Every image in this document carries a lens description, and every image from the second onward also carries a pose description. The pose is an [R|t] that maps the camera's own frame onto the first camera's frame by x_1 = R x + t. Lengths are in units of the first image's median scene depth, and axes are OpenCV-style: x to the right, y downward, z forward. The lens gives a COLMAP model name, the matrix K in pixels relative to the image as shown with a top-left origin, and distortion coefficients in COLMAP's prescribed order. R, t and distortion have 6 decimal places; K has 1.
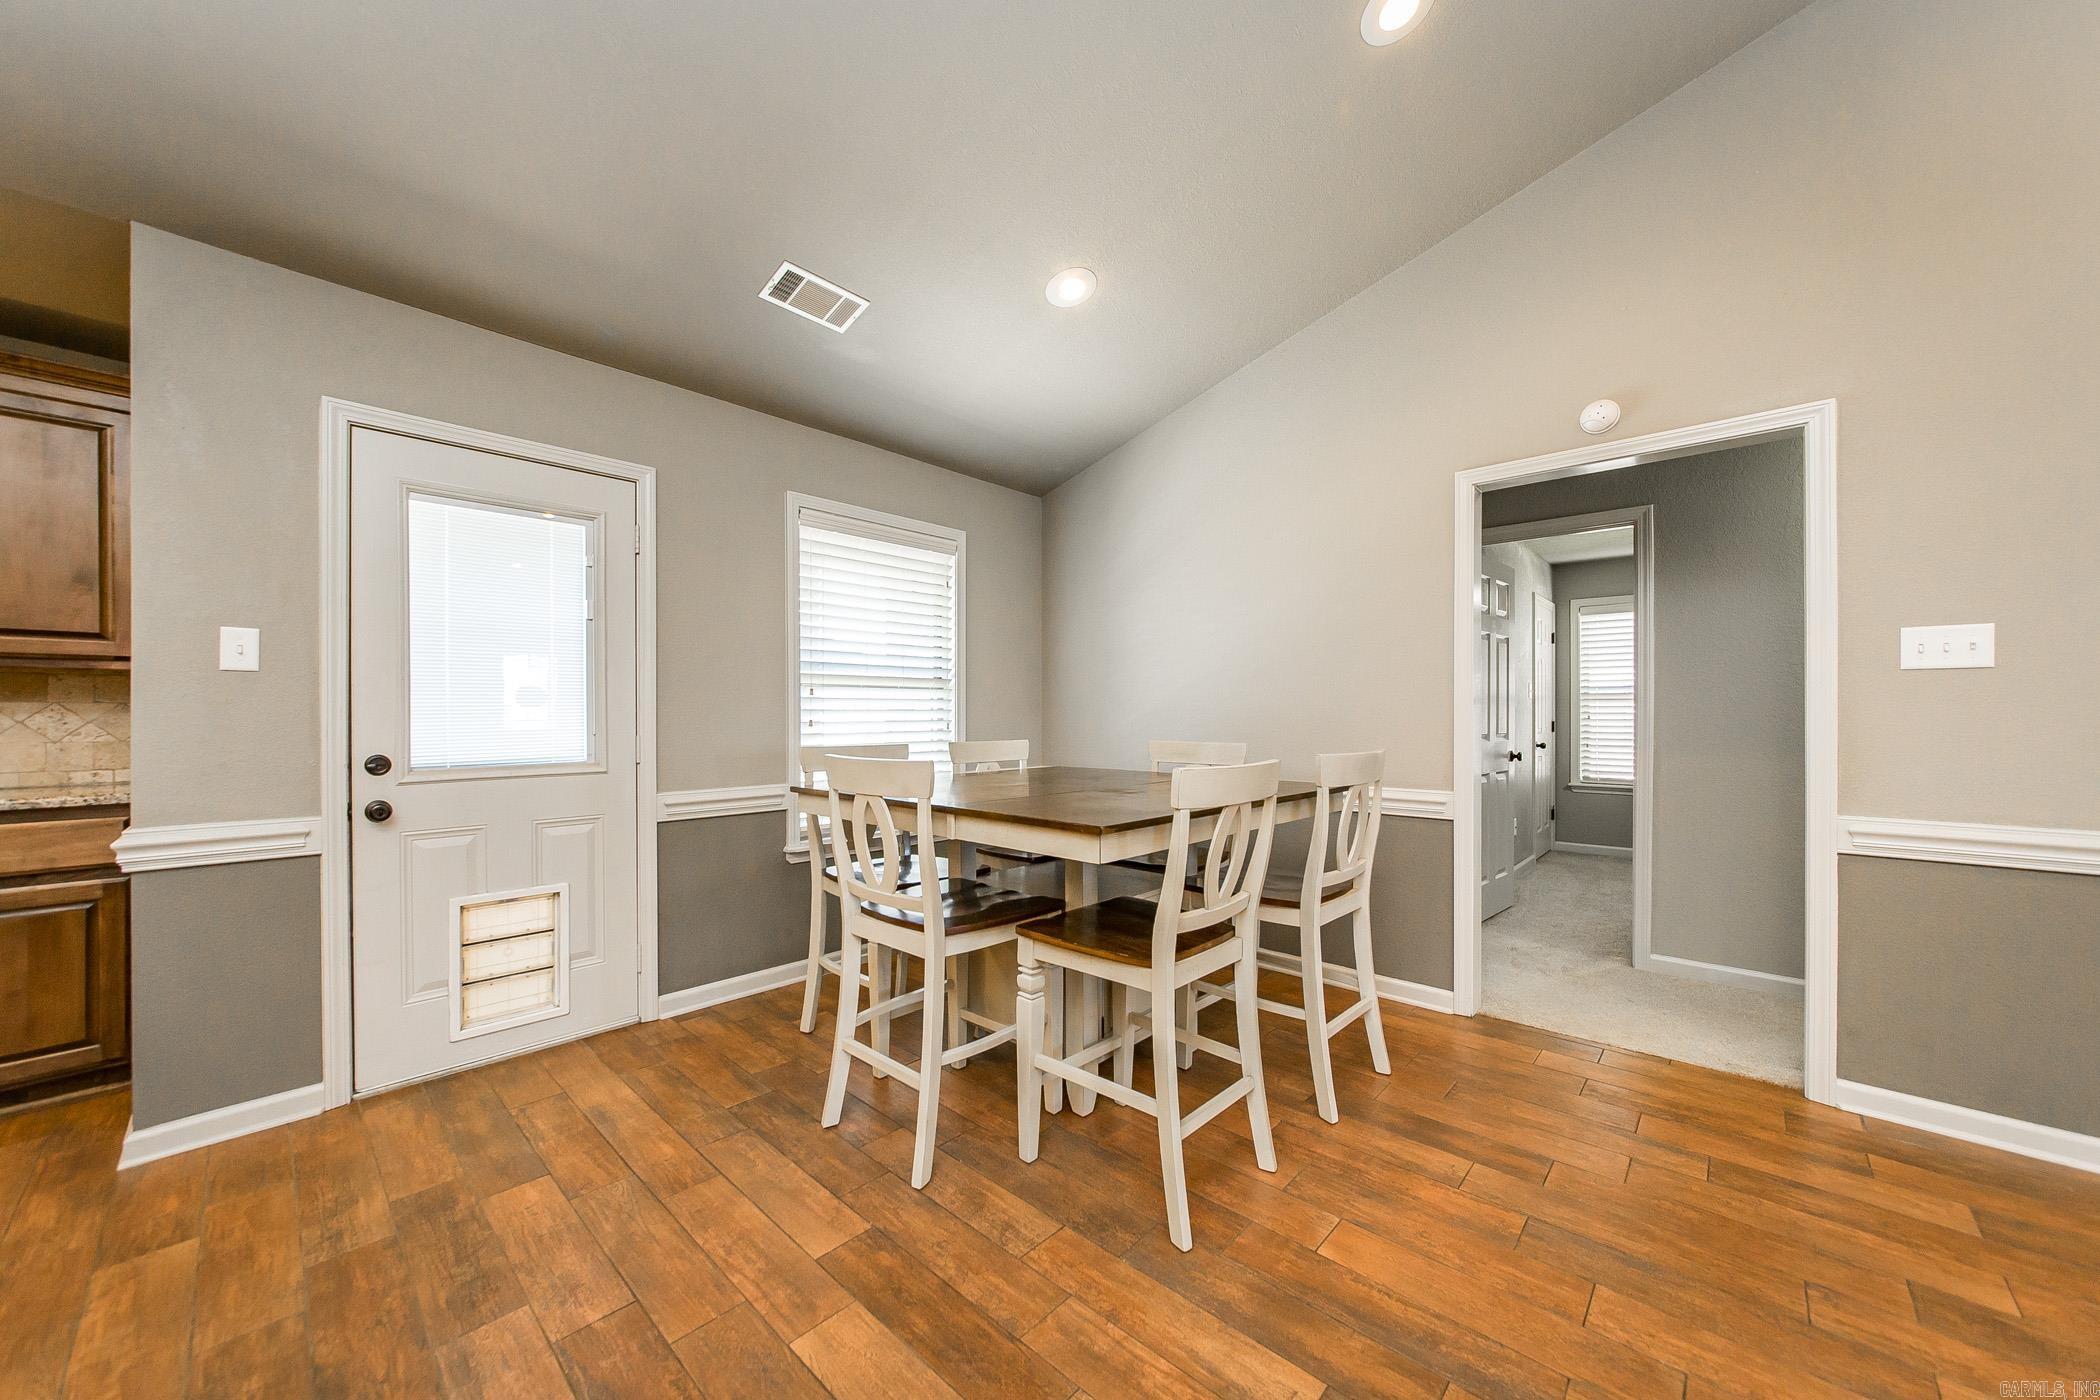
lens RADIAL K [[747.2, 0, 1046.7], [0, 747.2, 717.7], [0, 0, 1]] dist [-0.001774, 0.000738]
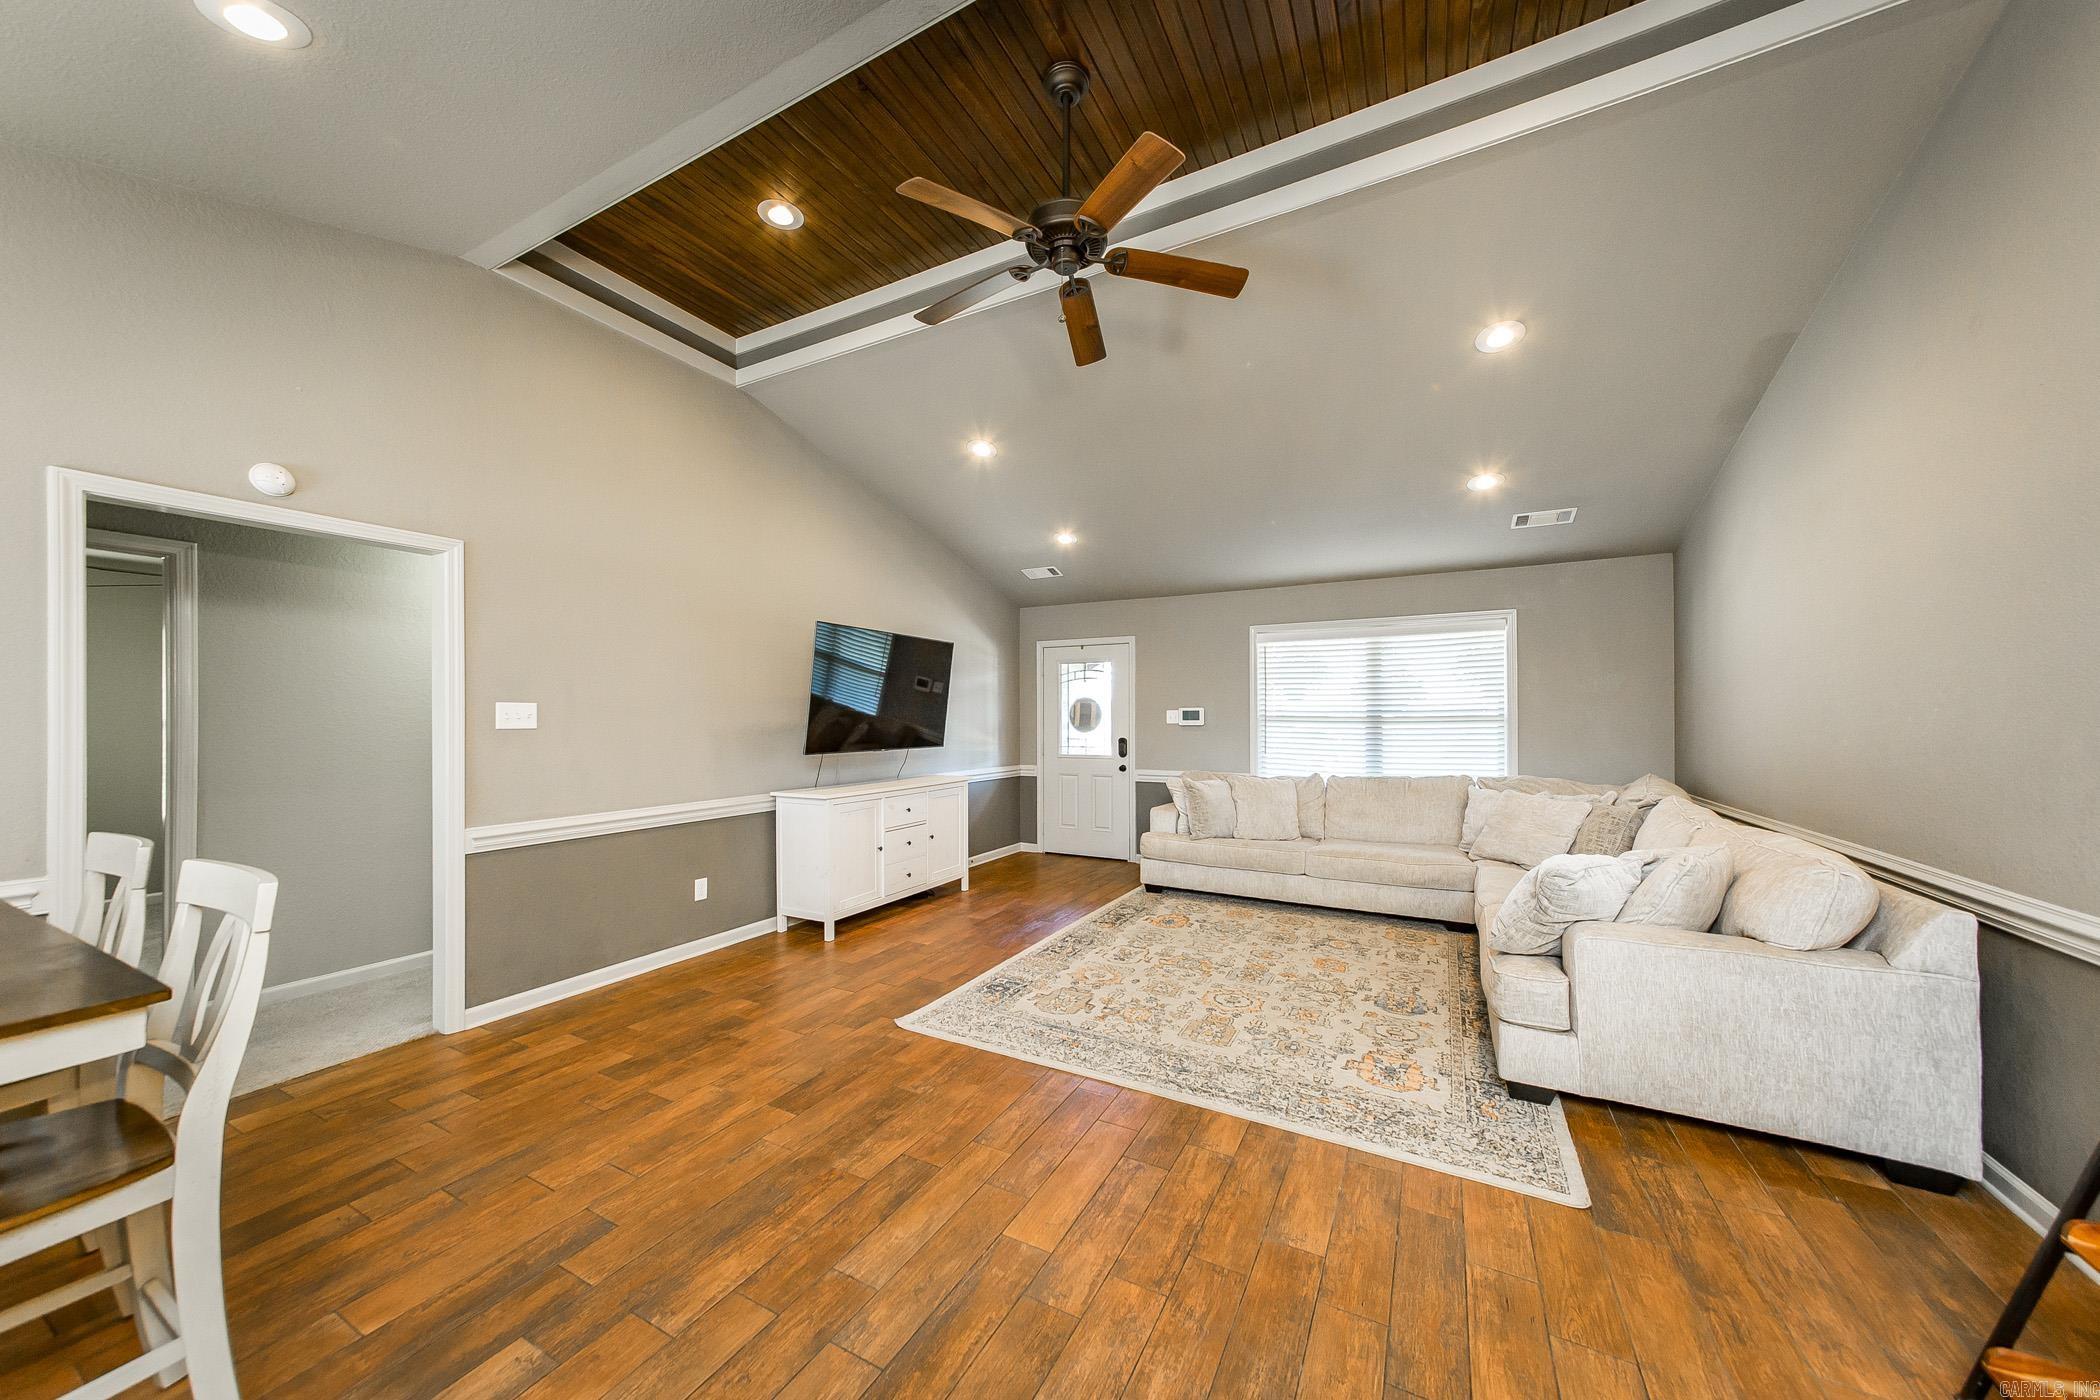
lens RADIAL K [[747.2, 0, 1015.0], [0, 747.2, 707.7], [0, 0, 1]] dist [-0.001774, 0.000738]
pose [[-0.223962, 0.017820, 0.974435, -0.561131], [0.008022, 0.999833, -0.016441, -0.066877], [-0.974565, 0.004135, -0.224068, 0.258410]]
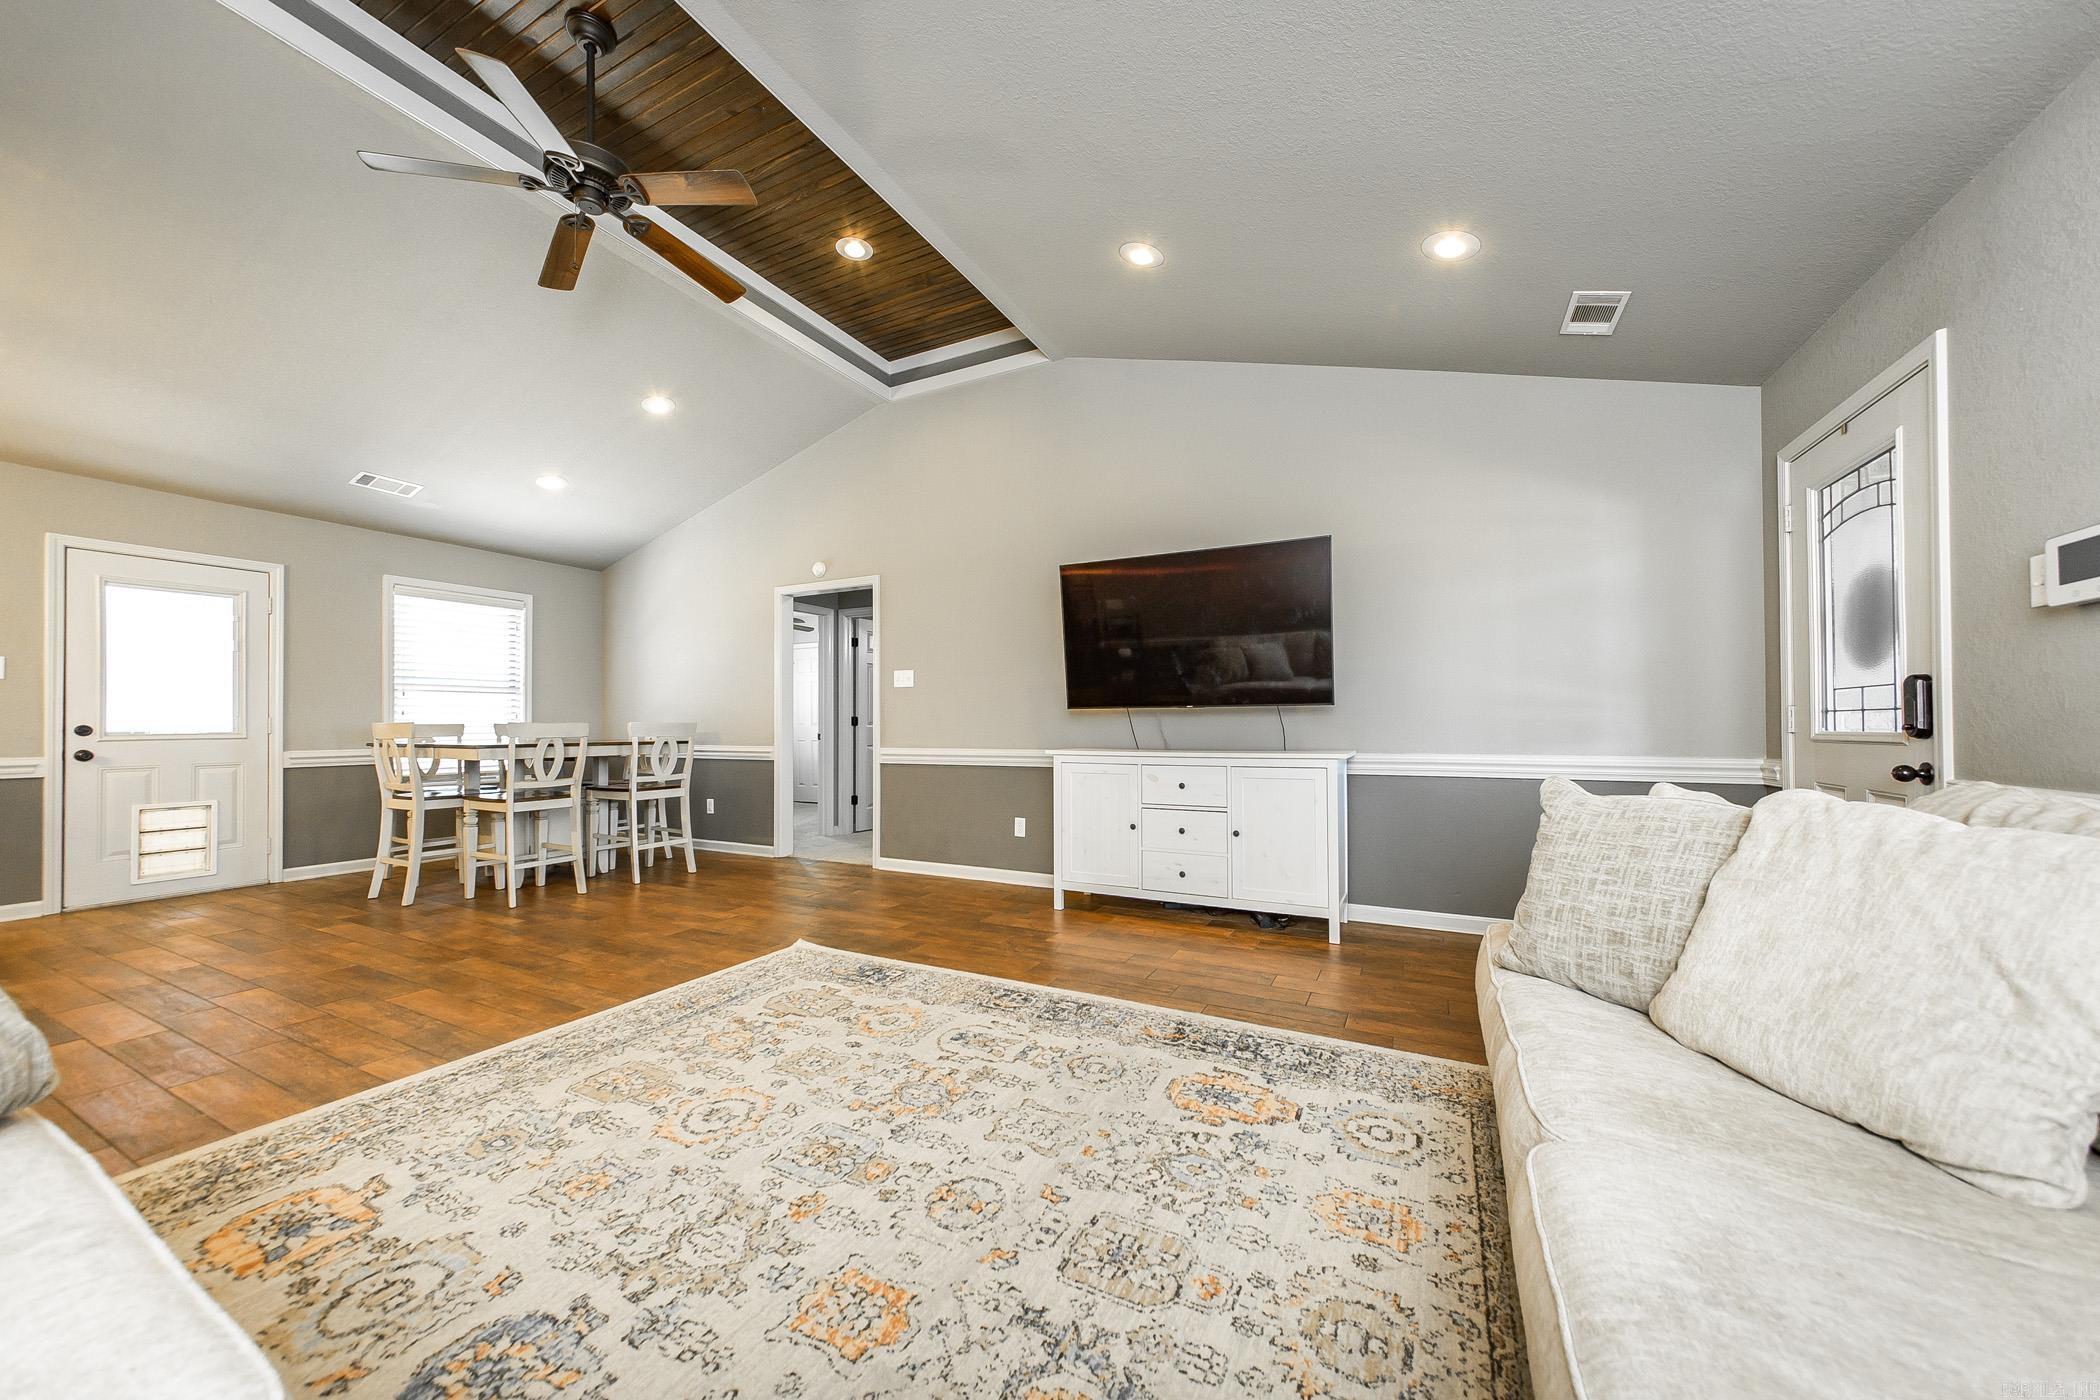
lens RADIAL K [[747.2, 0, 1059.0], [0, 747.2, 715.0], [0, 0, 1]] dist [-0.001774, 0.000738]
pose [[0.965403, 0.002574, 0.260751, 0.915647], [0.002102, 0.999842, -0.017653, 0.062984], [-0.260755, 0.017590, 0.965245, -1.364819]]
